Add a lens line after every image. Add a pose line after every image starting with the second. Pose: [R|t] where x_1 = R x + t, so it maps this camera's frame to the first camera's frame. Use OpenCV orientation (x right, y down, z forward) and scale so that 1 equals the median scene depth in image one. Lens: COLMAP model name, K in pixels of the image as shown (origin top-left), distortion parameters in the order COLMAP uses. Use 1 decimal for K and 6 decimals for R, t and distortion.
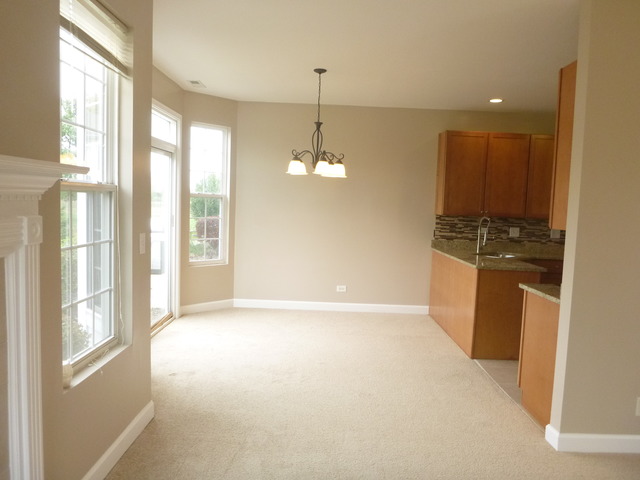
lens RADIAL K [[479.5, 0, 324.5], [0, 479.5, 238.3], [0, 0, 1]] dist [-0.008209, 0.001598]
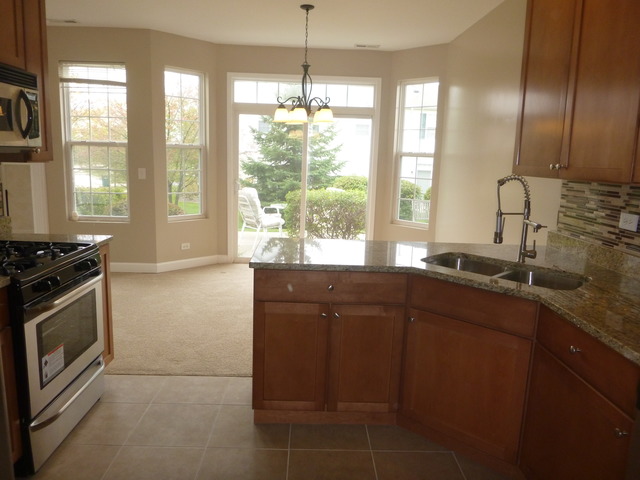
lens RADIAL K [[479.5, 0, 324.3], [0, 479.5, 238.6], [0, 0, 1]] dist [-0.008209, 0.001598]
pose [[0.025055, 0.130620, -0.991116, 0.689244], [-0.109020, 0.985871, 0.127173, -0.024589], [0.993724, 0.104866, 0.038941, 0.756292]]
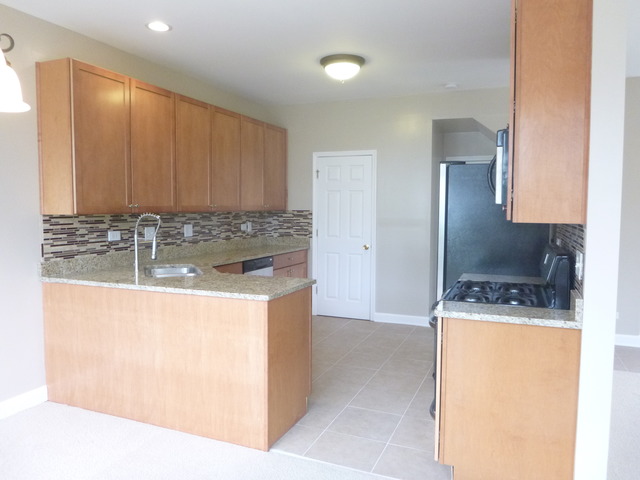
lens RADIAL K [[479.5, 0, 323.7], [0, 479.5, 237.2], [0, 0, 1]] dist [-0.008209, 0.001598]
pose [[0.400989, -0.099934, 0.910616, -0.131062], [0.084616, 0.993823, 0.071805, -0.036367], [-0.912167, 0.048260, 0.406968, 0.493227]]
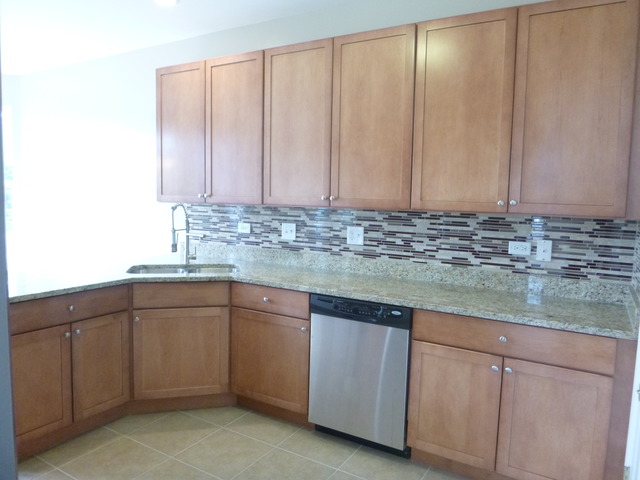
lens RADIAL K [[479.5, 0, 315.4], [0, 479.5, 236.2], [0, 0, 1]] dist [-0.008209, 0.001598]
pose [[0.841272, 0.022924, -0.540126, 0.729582], [-0.024408, 0.999692, 0.004412, -0.010732], [0.540061, 0.009471, 0.841572, 0.545126]]
